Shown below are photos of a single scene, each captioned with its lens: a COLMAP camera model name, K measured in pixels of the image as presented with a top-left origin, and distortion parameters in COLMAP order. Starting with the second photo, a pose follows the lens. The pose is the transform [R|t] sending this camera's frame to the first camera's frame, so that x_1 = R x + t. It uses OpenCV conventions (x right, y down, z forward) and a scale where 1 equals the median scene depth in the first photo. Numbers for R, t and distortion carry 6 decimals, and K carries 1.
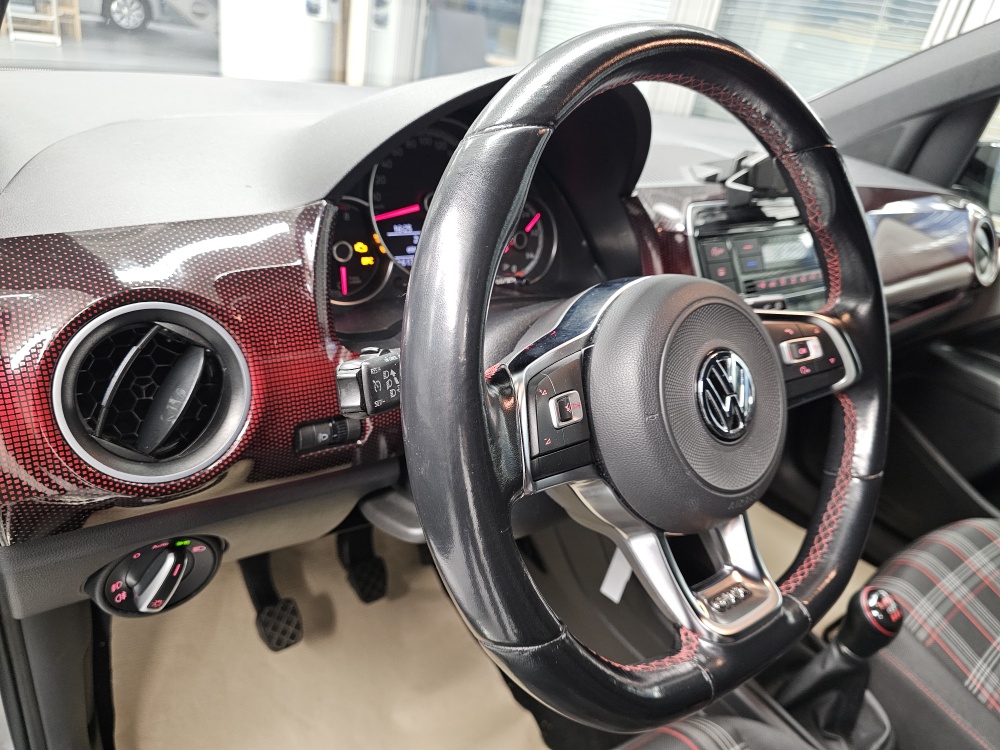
lens RADIAL K [[684.0, 0, 500.0], [0, 684.0, 375.0], [0, 0, 1]] dist [0.031364, -0.032613]
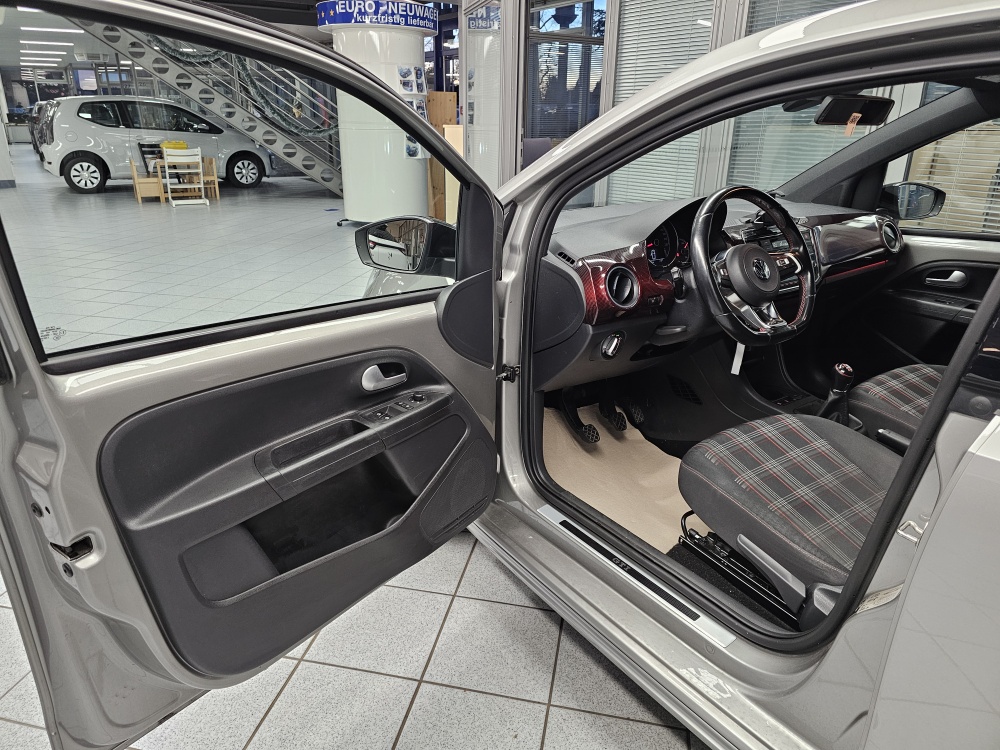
lens RADIAL K [[673.4, 0, 482.9], [0, 673.4, 357.4], [0, 0, 1]] dist [0.073766, -0.069430]
pose [[0.987817, -0.122510, -0.095964, -0.546236], [0.107006, 0.982455, -0.152747, 0.551520], [0.112994, 0.140617, 0.983595, -1.726152]]
